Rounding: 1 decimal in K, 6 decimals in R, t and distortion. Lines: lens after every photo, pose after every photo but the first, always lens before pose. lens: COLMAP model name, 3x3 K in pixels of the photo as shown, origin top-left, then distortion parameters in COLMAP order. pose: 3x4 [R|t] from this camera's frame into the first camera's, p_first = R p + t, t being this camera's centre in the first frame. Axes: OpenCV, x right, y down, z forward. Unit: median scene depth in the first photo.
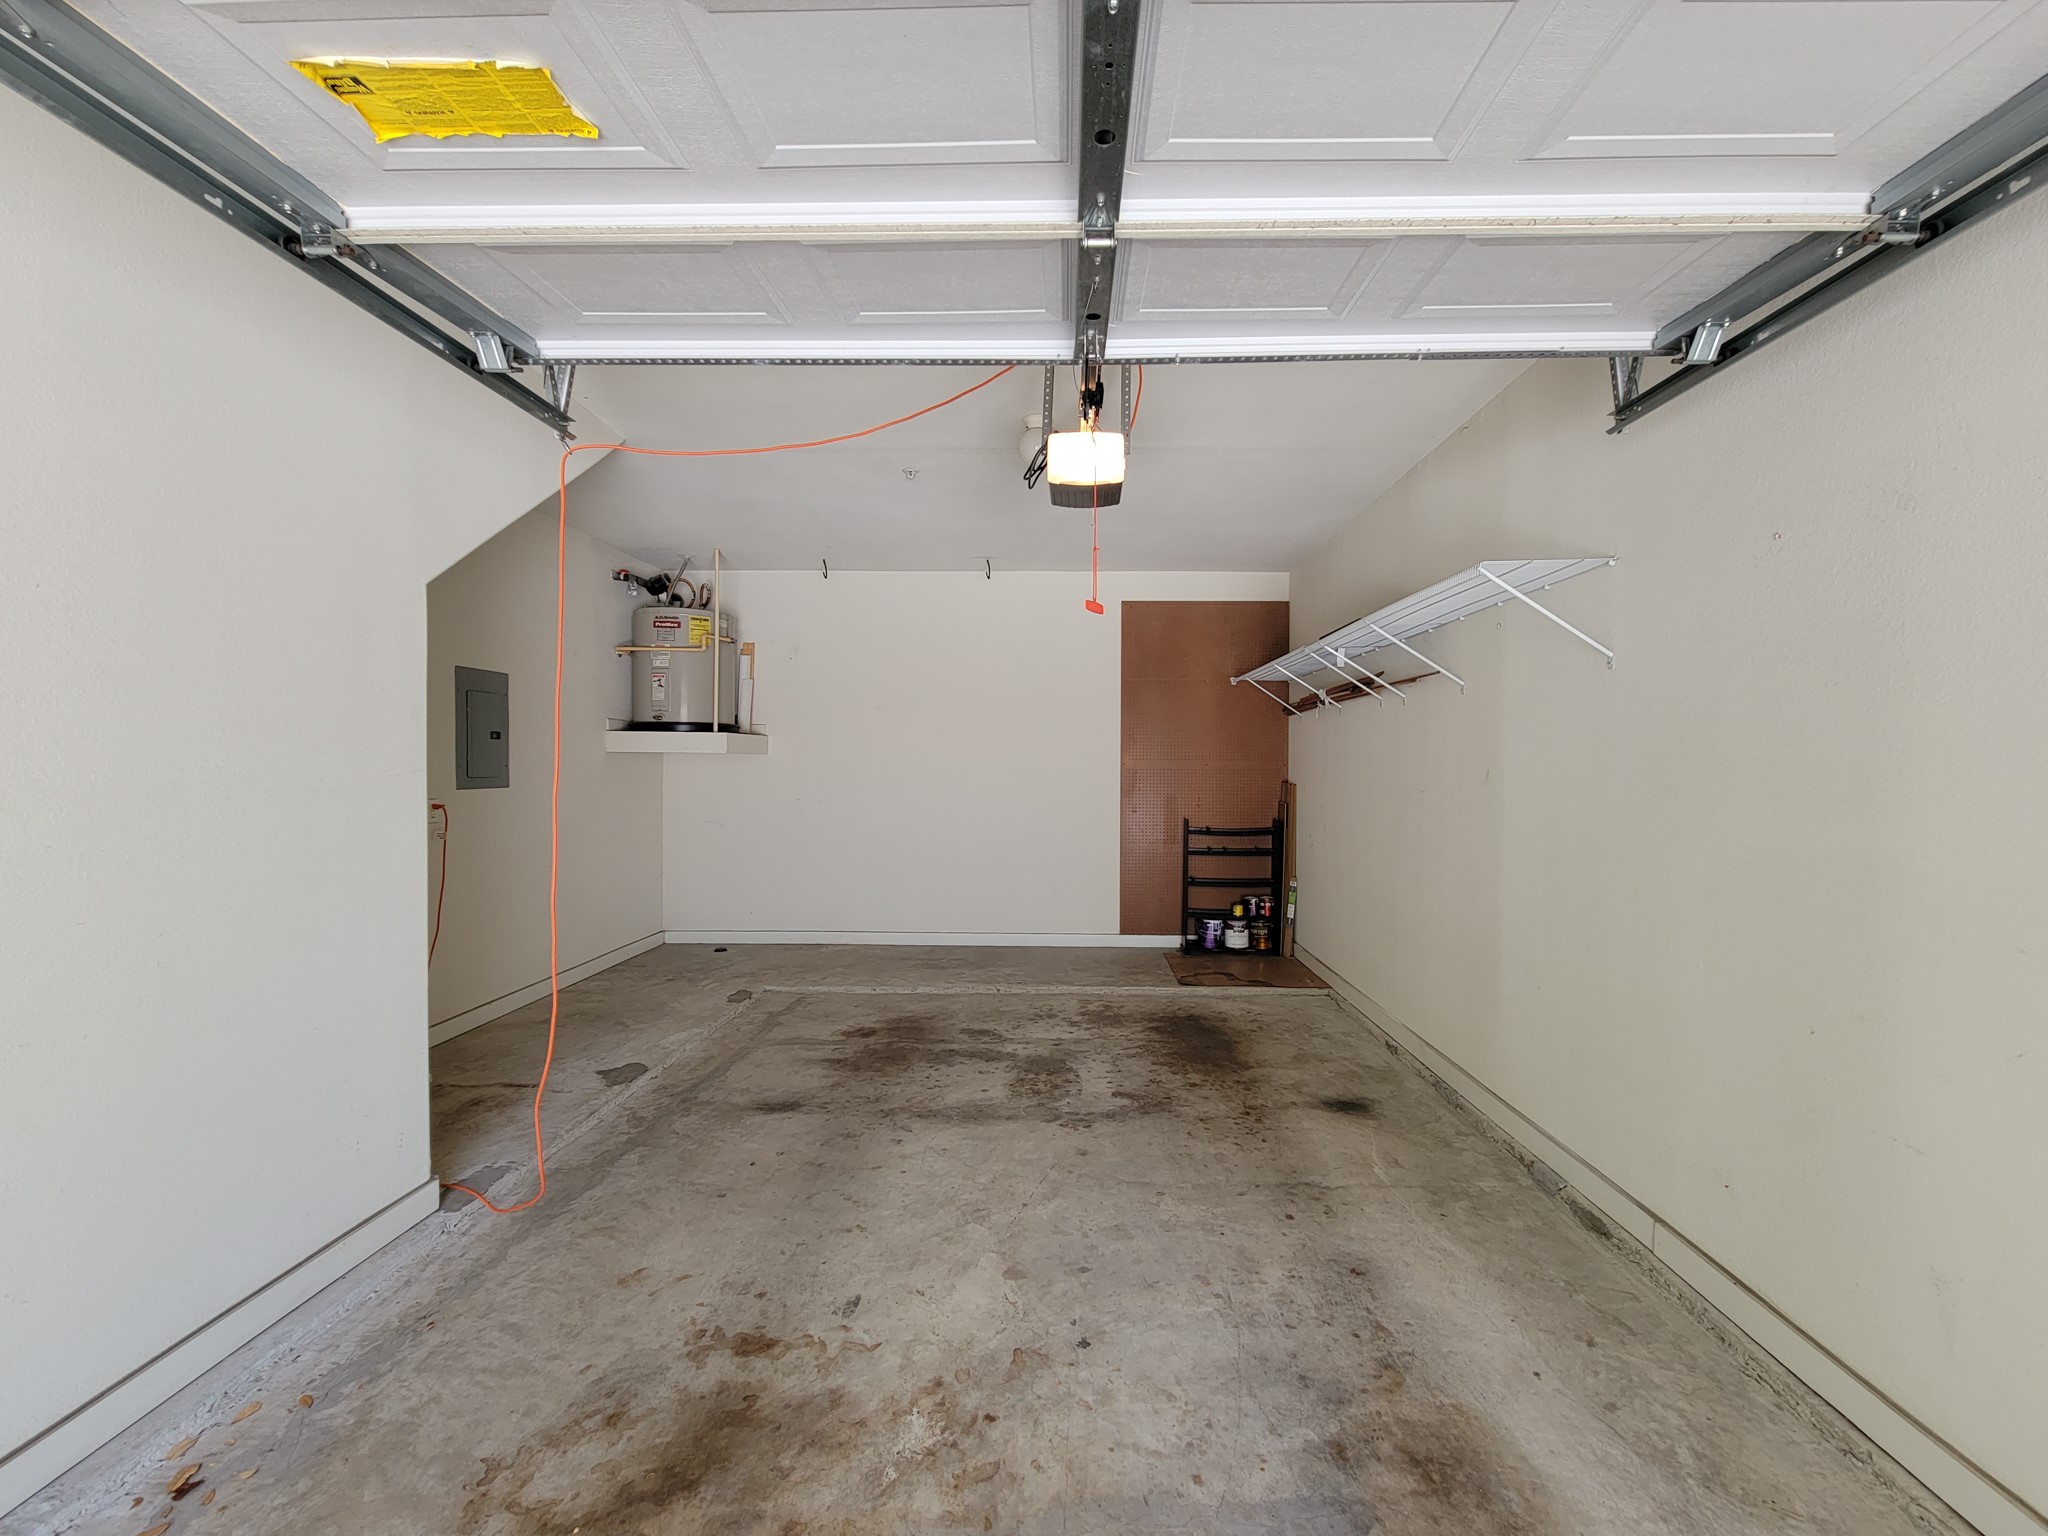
lens RADIAL K [[840.2, 0, 1043.8], [0, 840.2, 768.8], [0, 0, 1]] dist [0.004093, -0.003157]
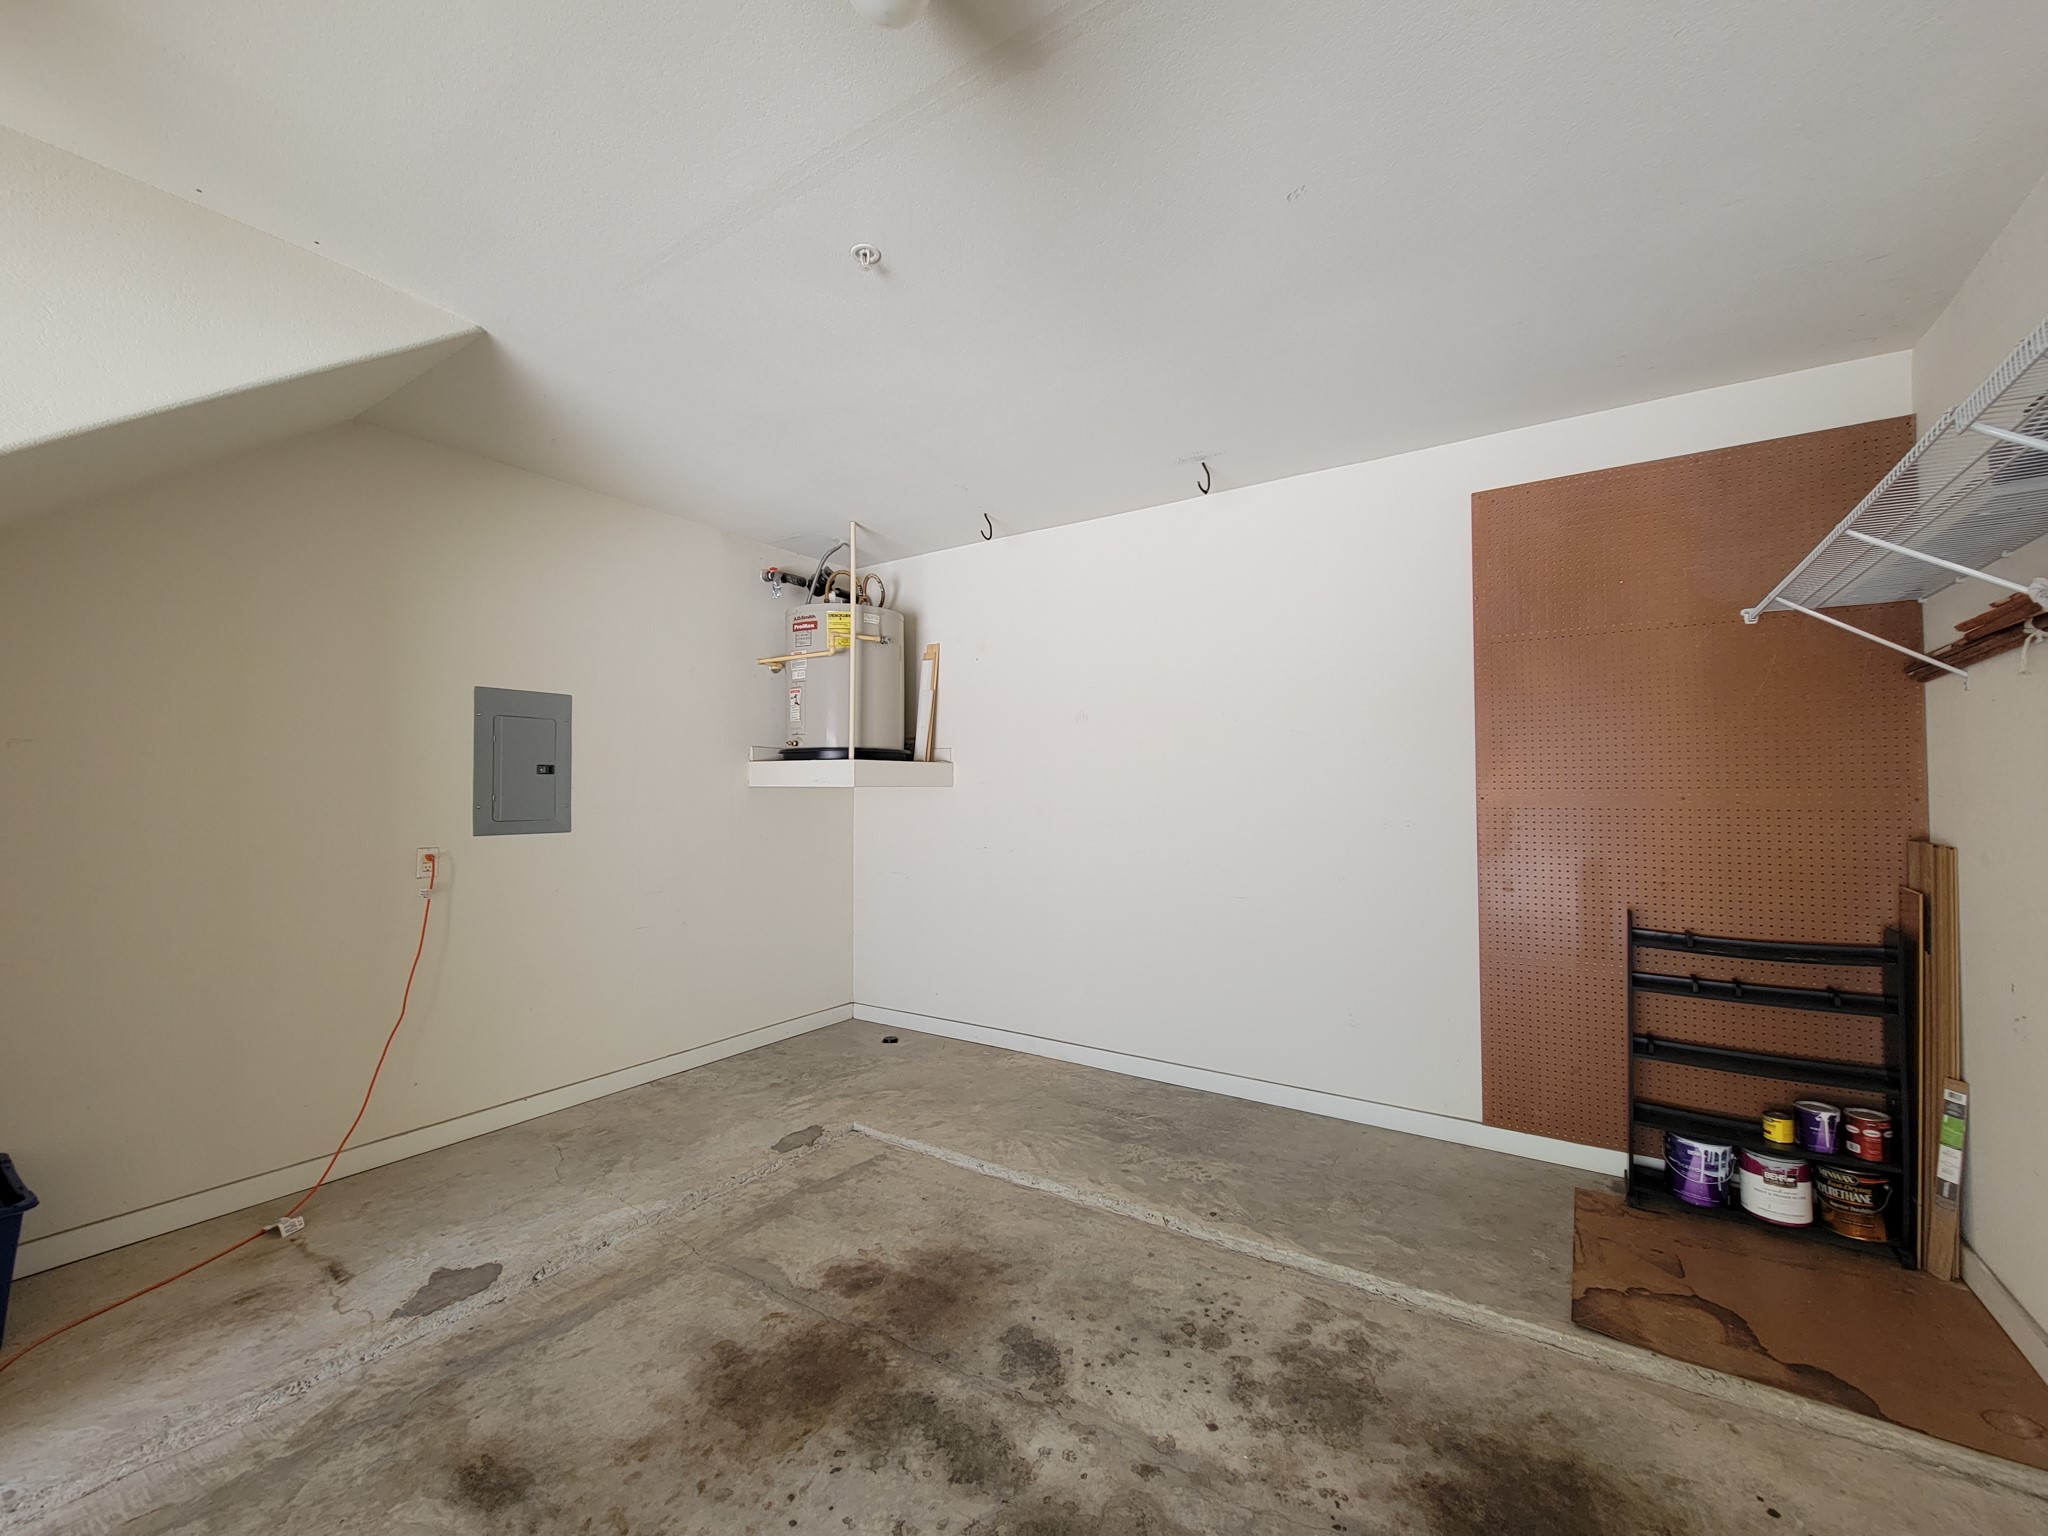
lens RADIAL K [[840.2, 0, 1005.1], [0, 840.2, 769.8], [0, 0, 1]] dist [0.004093, -0.003157]
pose [[0.843683, -0.022421, -0.536373, 0.144445], [0.004692, 0.999397, -0.034396, -0.007417], [0.536821, 0.026502, 0.843280, 0.452091]]
